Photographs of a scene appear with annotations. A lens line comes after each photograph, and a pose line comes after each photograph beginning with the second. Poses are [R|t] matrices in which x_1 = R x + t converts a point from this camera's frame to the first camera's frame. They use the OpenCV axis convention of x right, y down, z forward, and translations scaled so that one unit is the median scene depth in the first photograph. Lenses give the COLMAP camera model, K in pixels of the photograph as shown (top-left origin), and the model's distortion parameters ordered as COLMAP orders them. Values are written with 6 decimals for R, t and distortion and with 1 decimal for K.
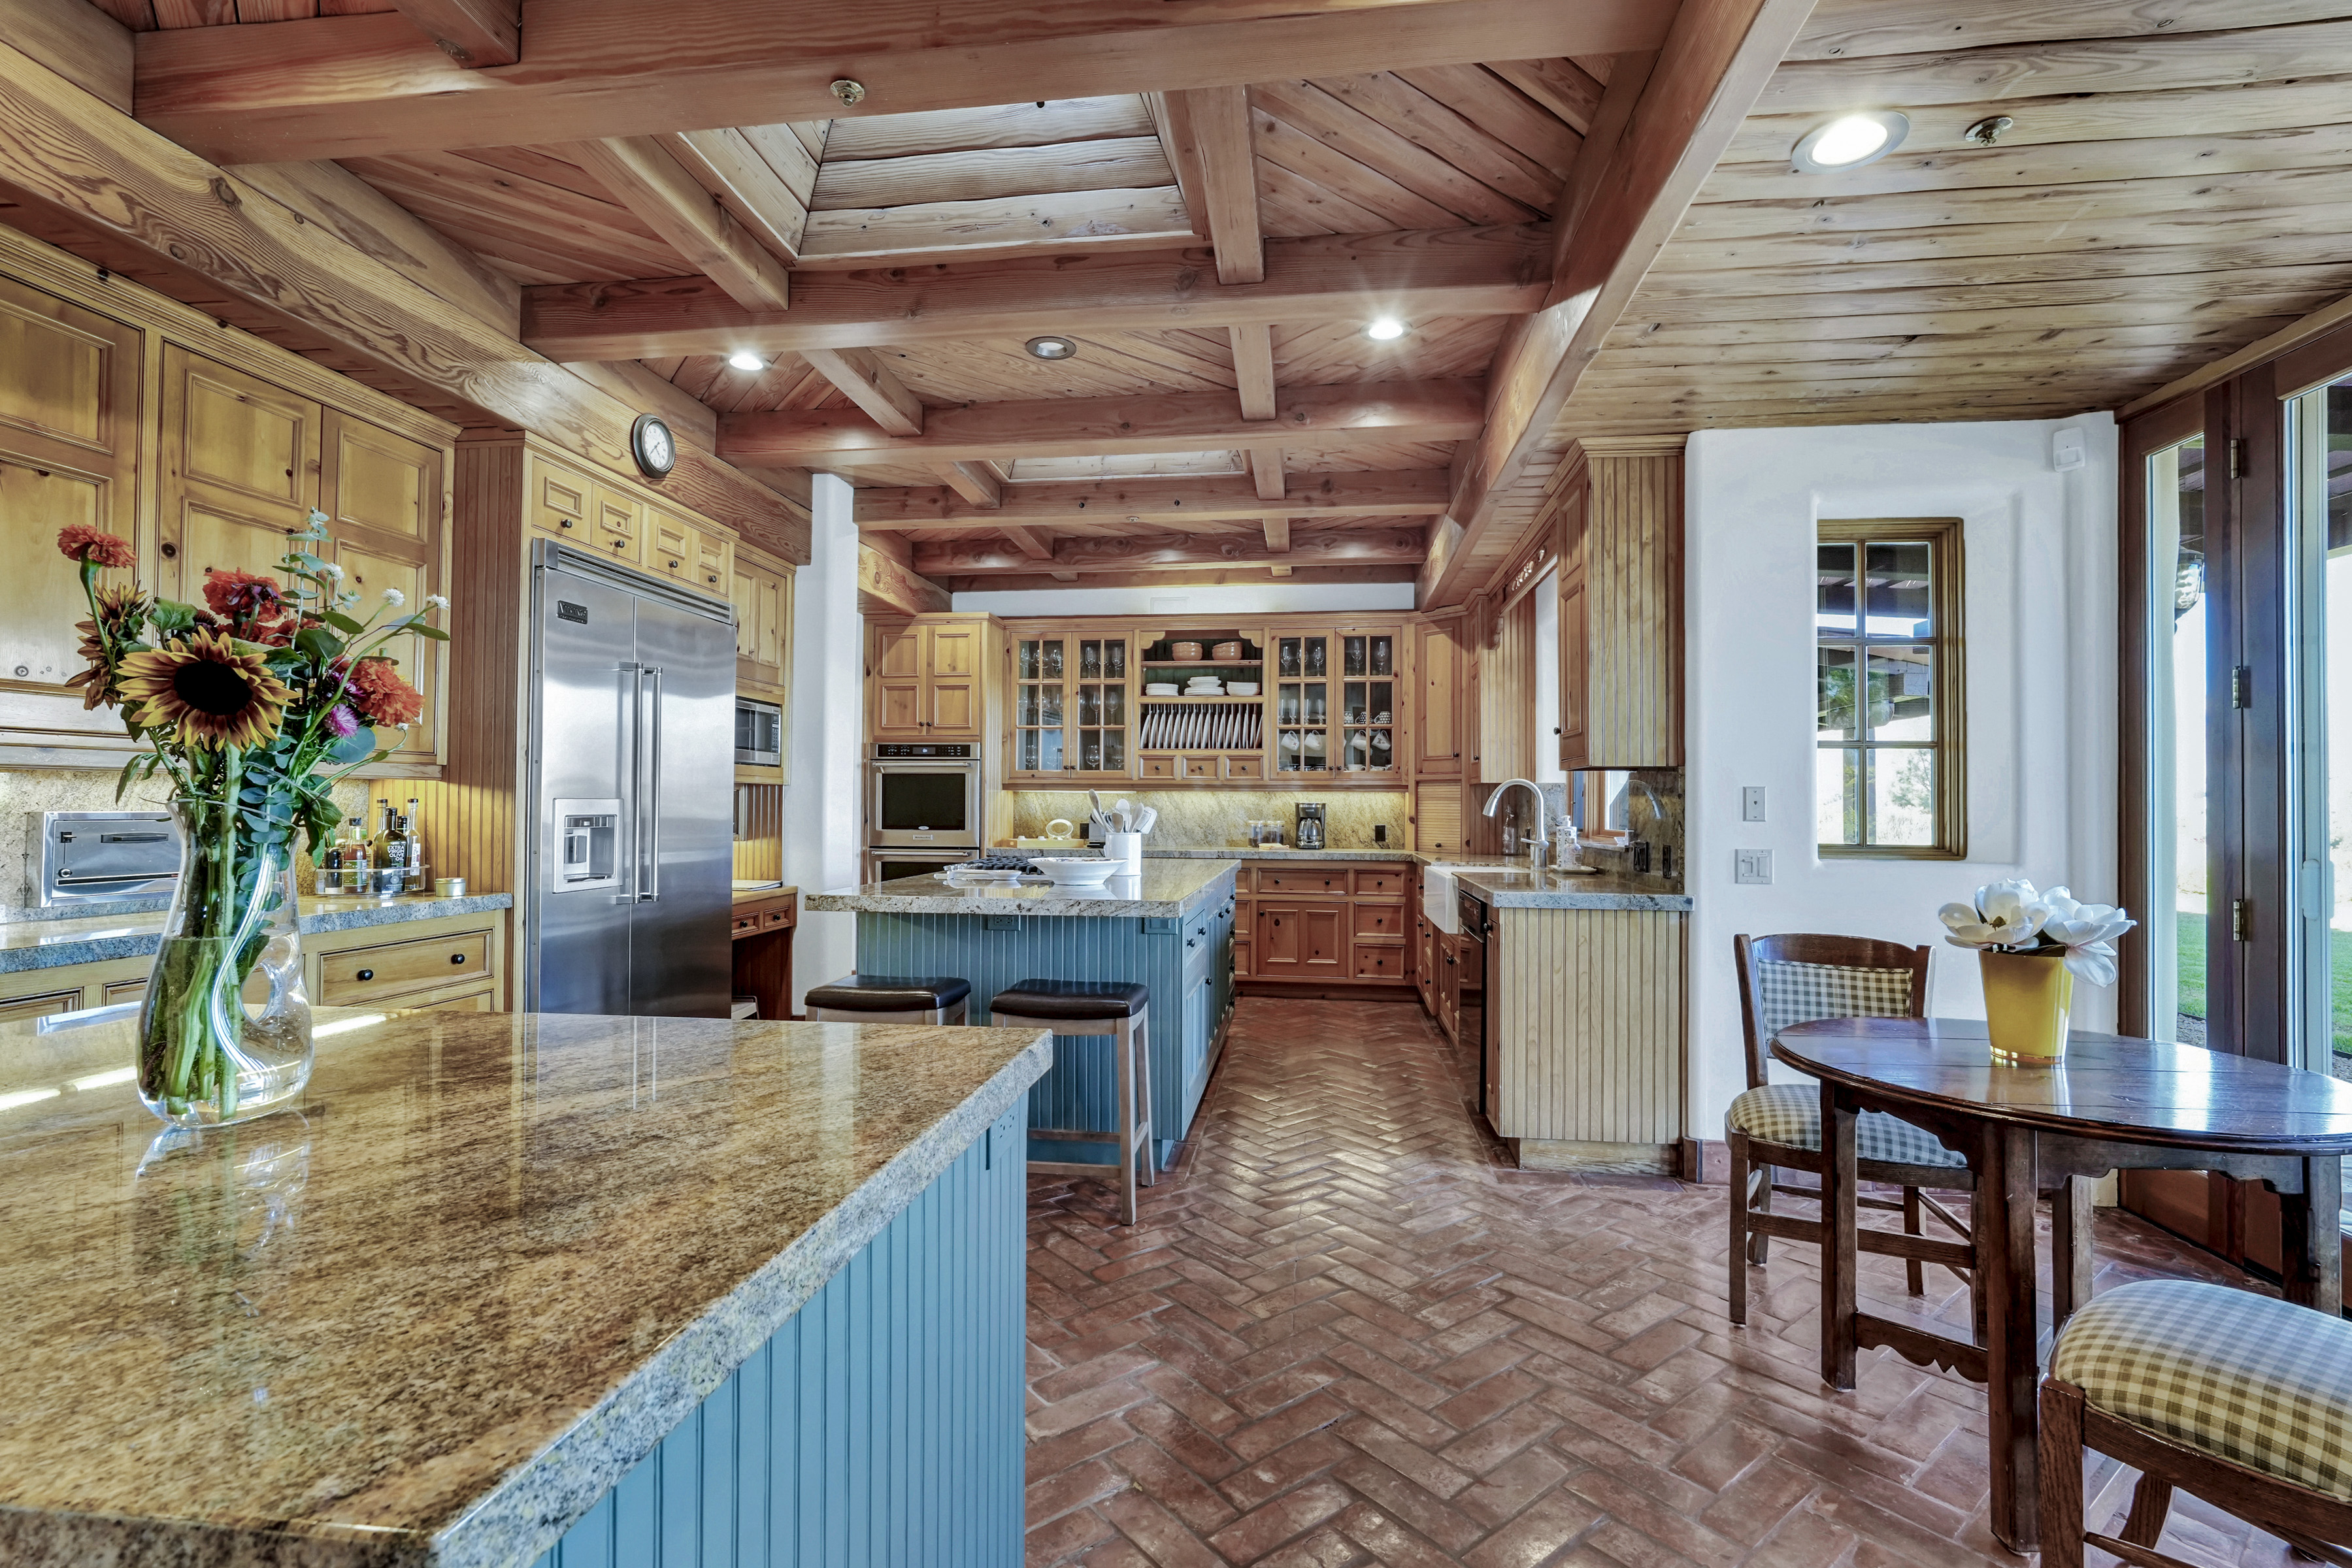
lens RADIAL K [[1048.0, 0, 1173.5], [0, 1048.0, 771.9], [0, 0, 1]] dist [-0.001053, 0.000102]
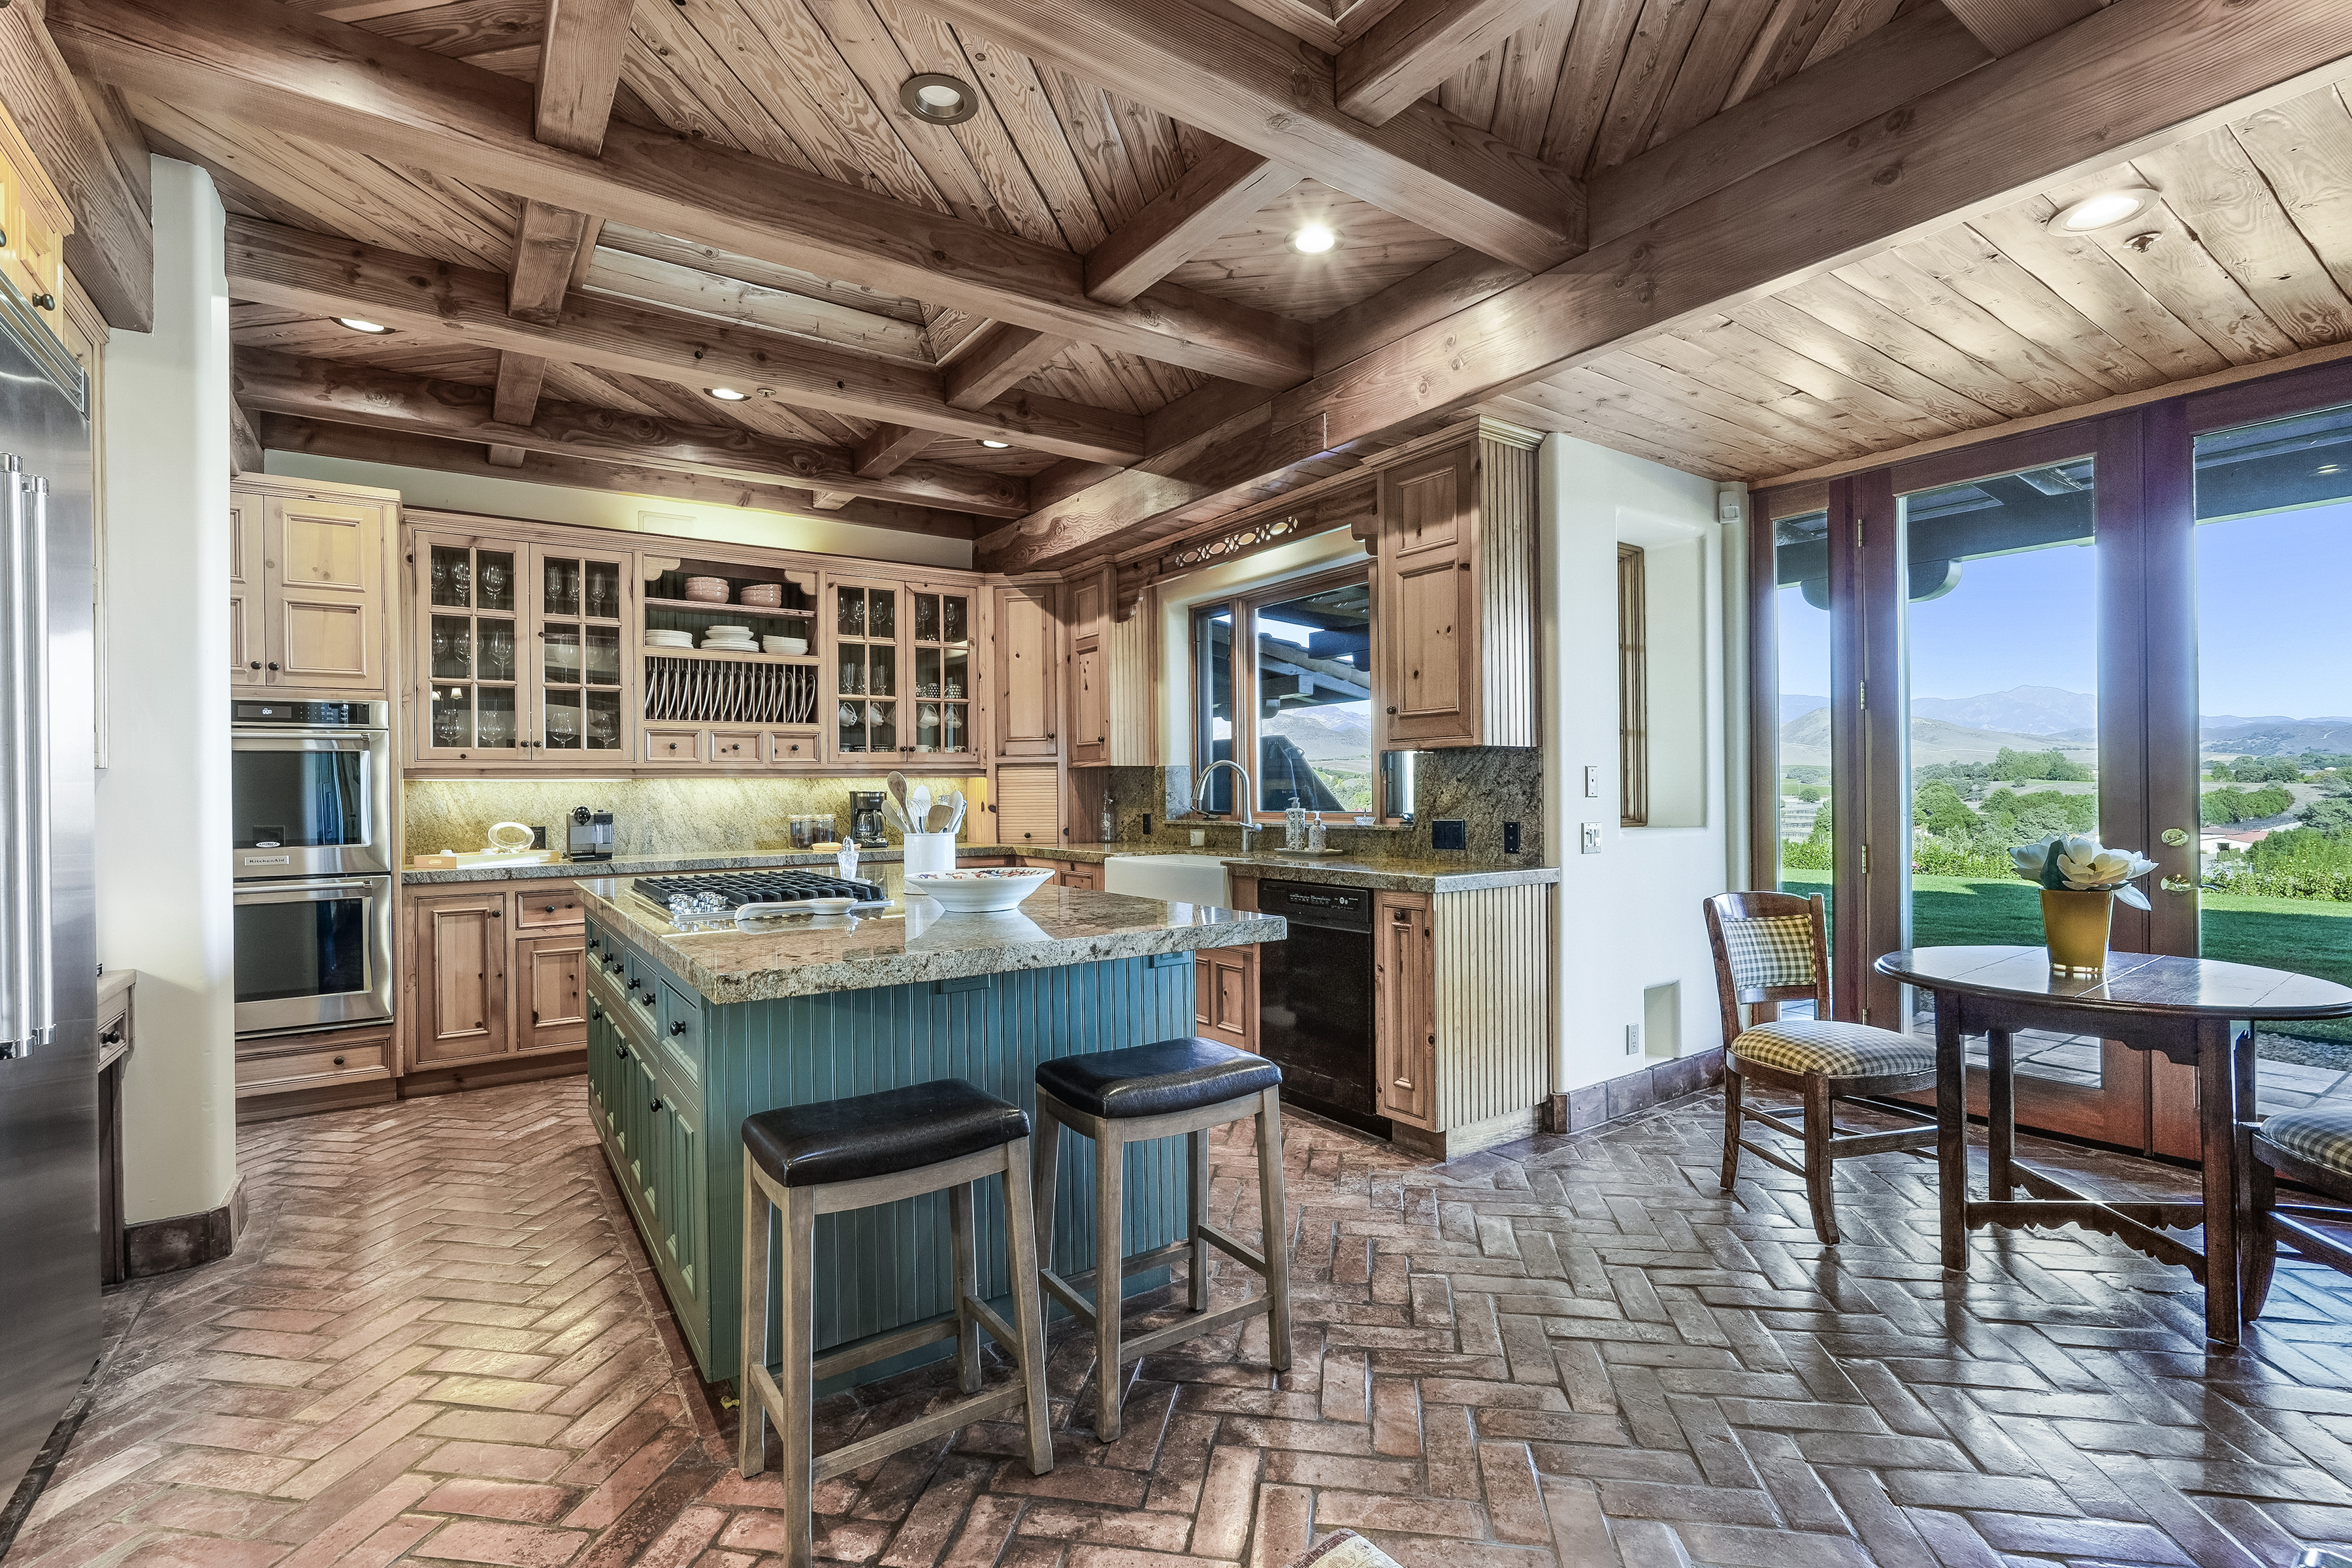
lens RADIAL K [[1066.0, 0, 1176.0], [0, 1066.0, 784.0], [0, 0, 1]] dist [-0.003117, 0.000017]
pose [[0.741160, -0.012067, 0.671220, -0.255383], [-0.003771, 0.999748, 0.022138, 0.004552], [-0.671318, -0.018939, 0.740927, 0.221457]]
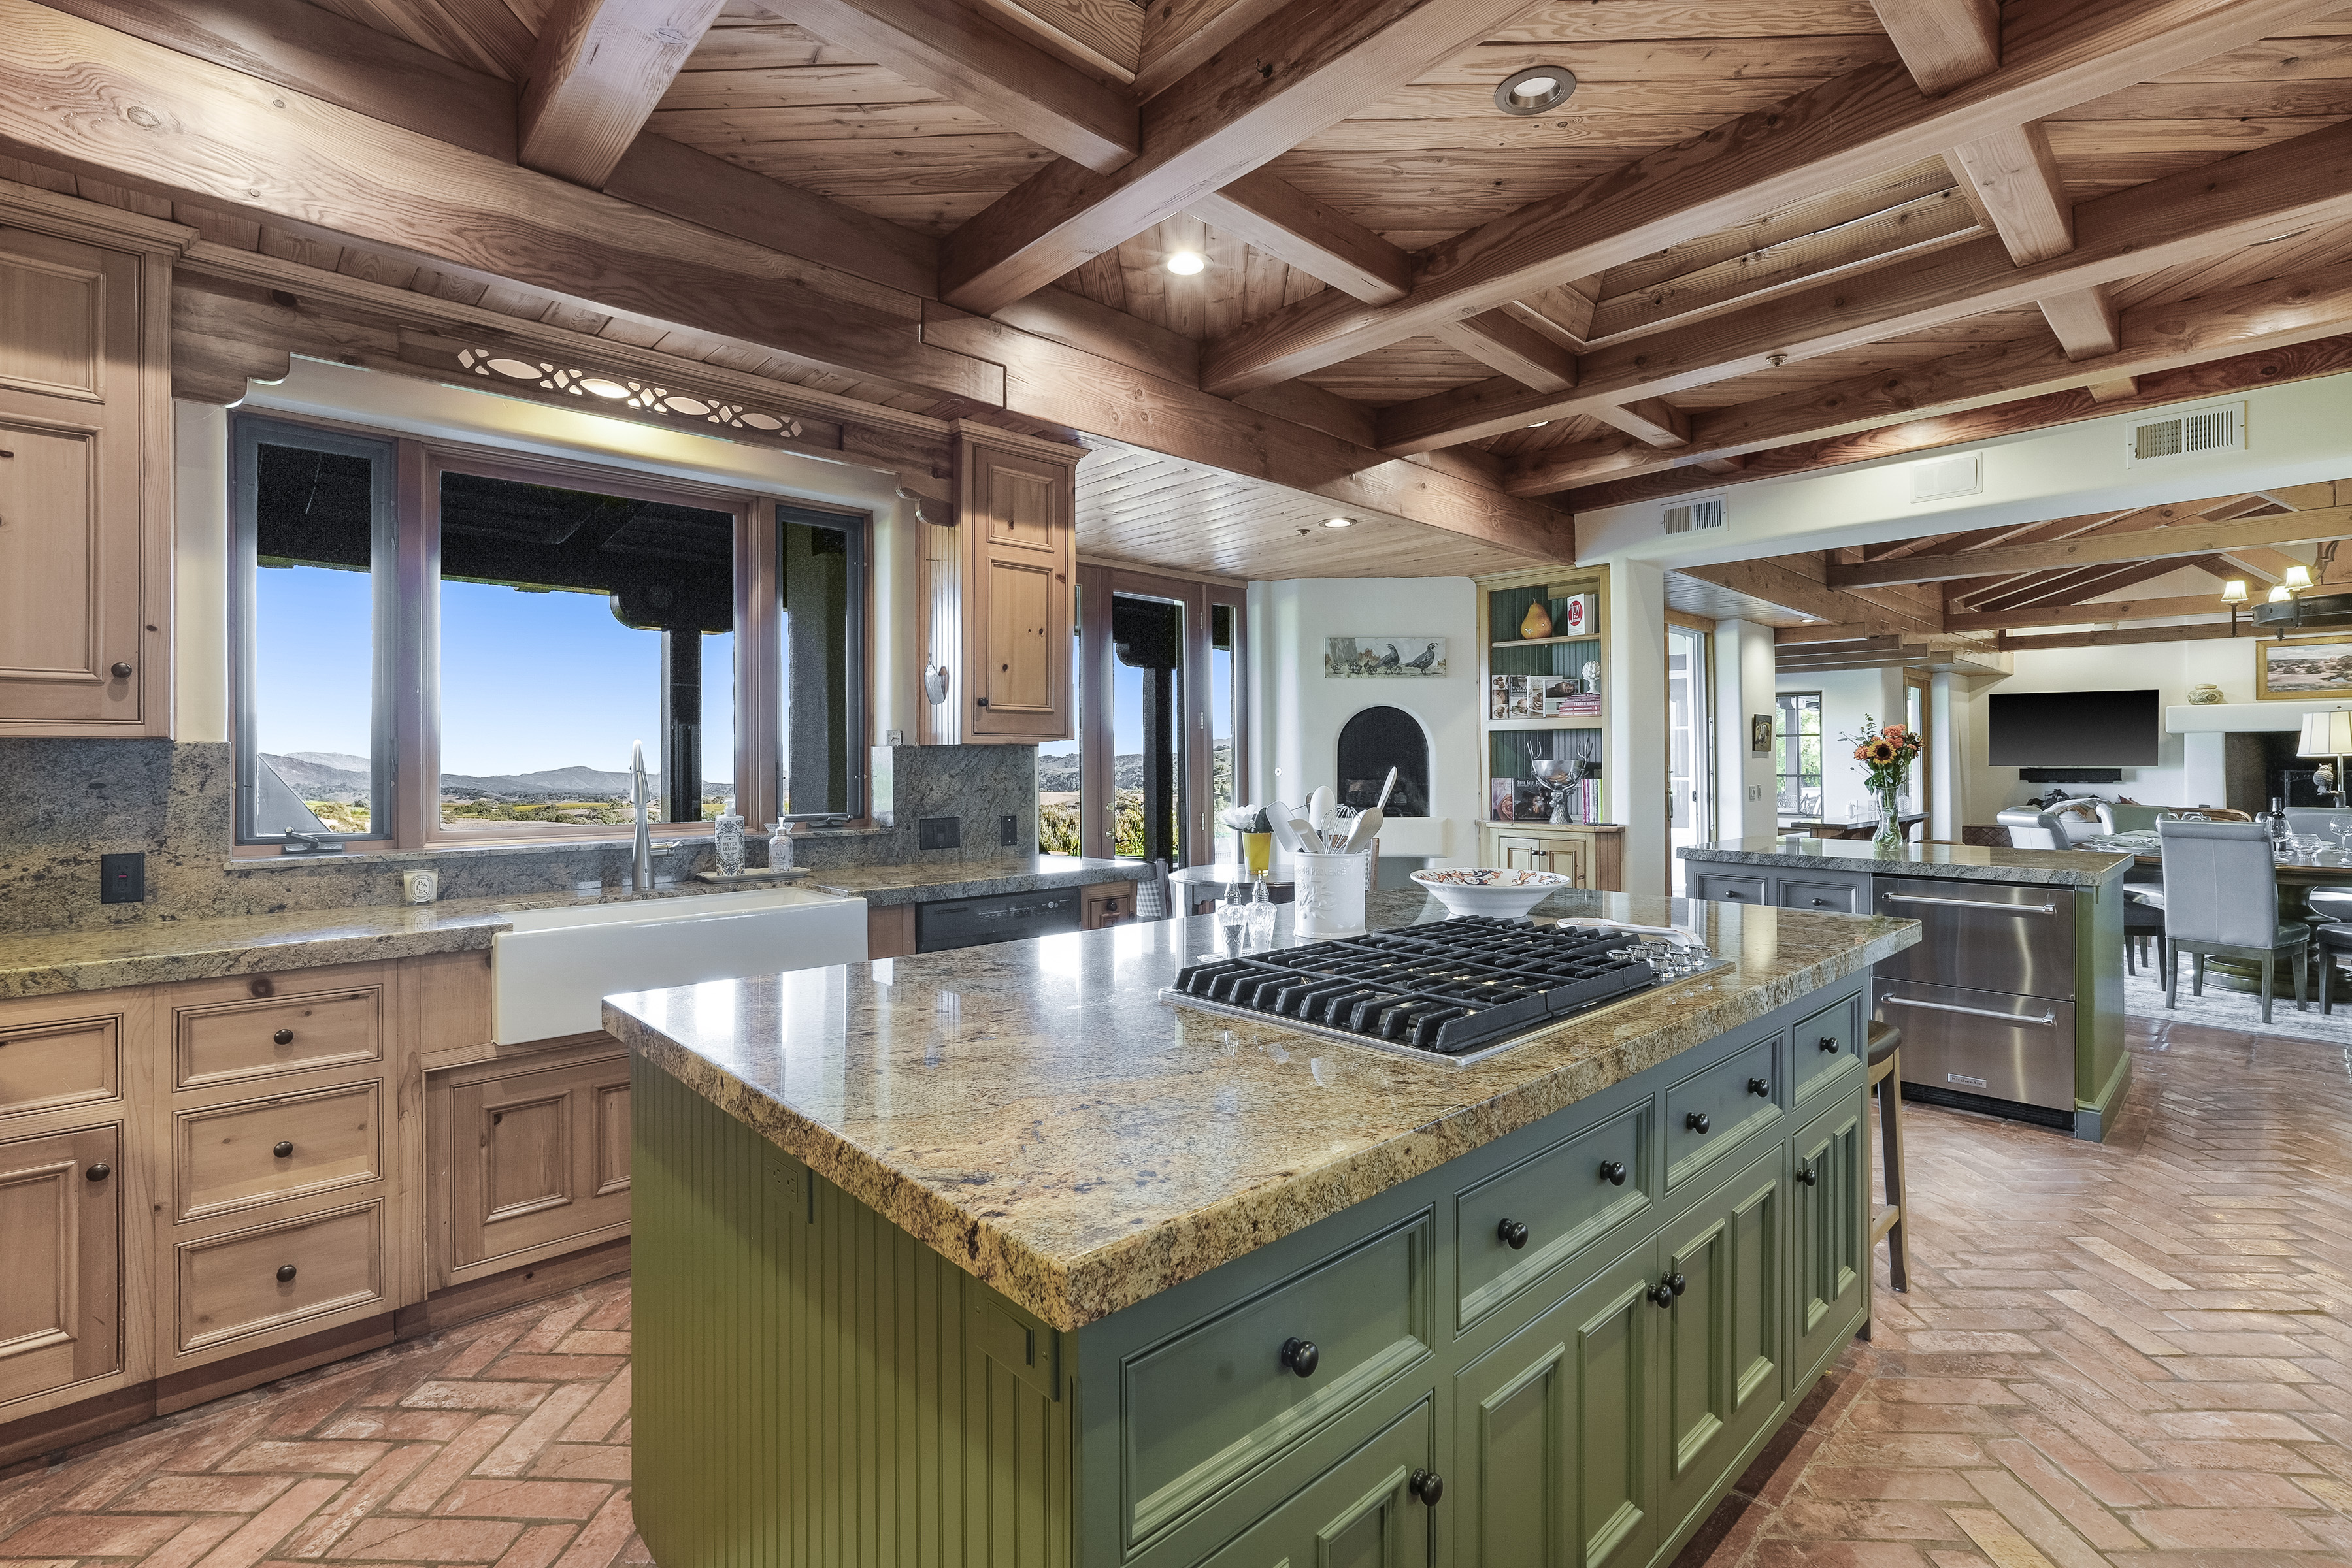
lens RADIAL K [[1048.0, 0, 1173.5], [0, 1048.0, 771.9], [0, 0, 1]] dist [-0.001053, 0.000102]
pose [[-0.766258, -0.000510, 0.642533, -0.201600], [-0.014276, 0.999766, -0.016232, 0.019385], [-0.642374, -0.021611, -0.766086, 0.884115]]
